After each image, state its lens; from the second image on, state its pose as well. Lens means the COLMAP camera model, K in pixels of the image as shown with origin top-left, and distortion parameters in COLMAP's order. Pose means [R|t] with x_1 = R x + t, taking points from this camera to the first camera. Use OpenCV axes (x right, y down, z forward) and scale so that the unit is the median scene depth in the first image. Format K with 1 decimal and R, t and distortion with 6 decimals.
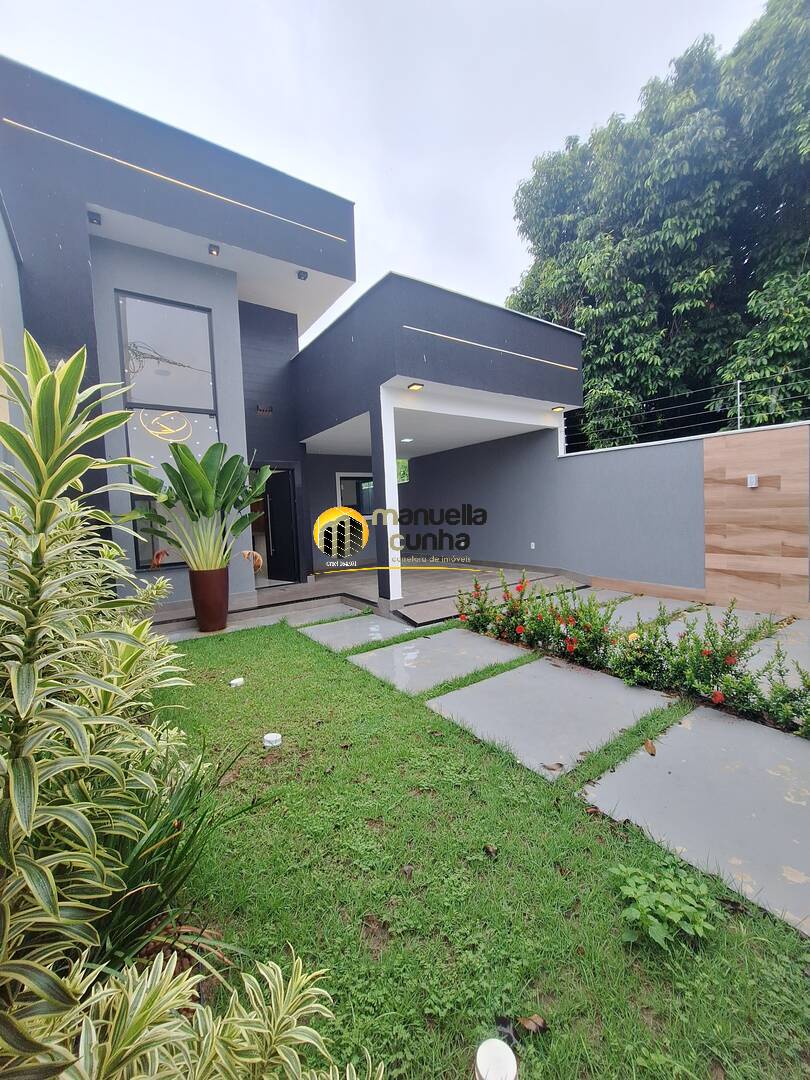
lens RADIAL K [[431.1, 0, 405.4], [0, 431.1, 538.5], [0, 0, 1]] dist [-0.000125, -0.000386]
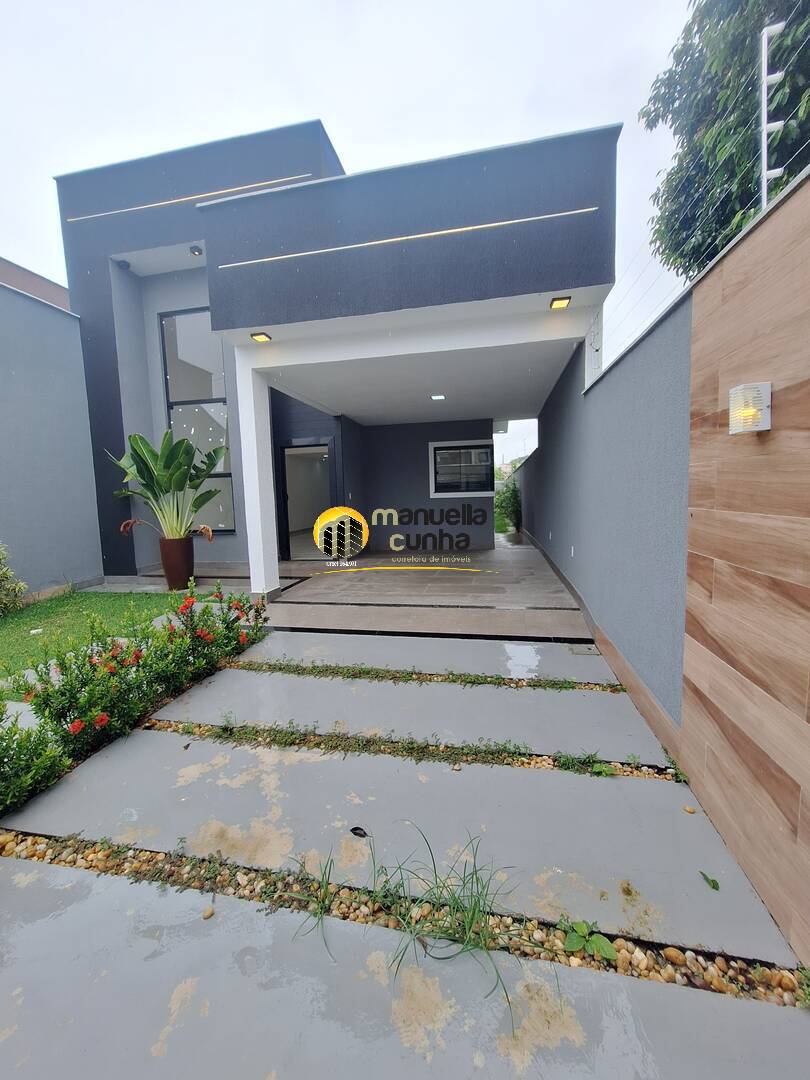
lens RADIAL K [[431.1, 0, 402.4], [0, 431.1, 538.4], [0, 0, 1]] dist [-0.000125, -0.000386]
pose [[0.682893, 0.100050, -0.723635, 0.834769], [-0.047636, 0.994567, 0.092556, -0.067008], [0.728964, -0.028734, 0.683949, 0.640248]]
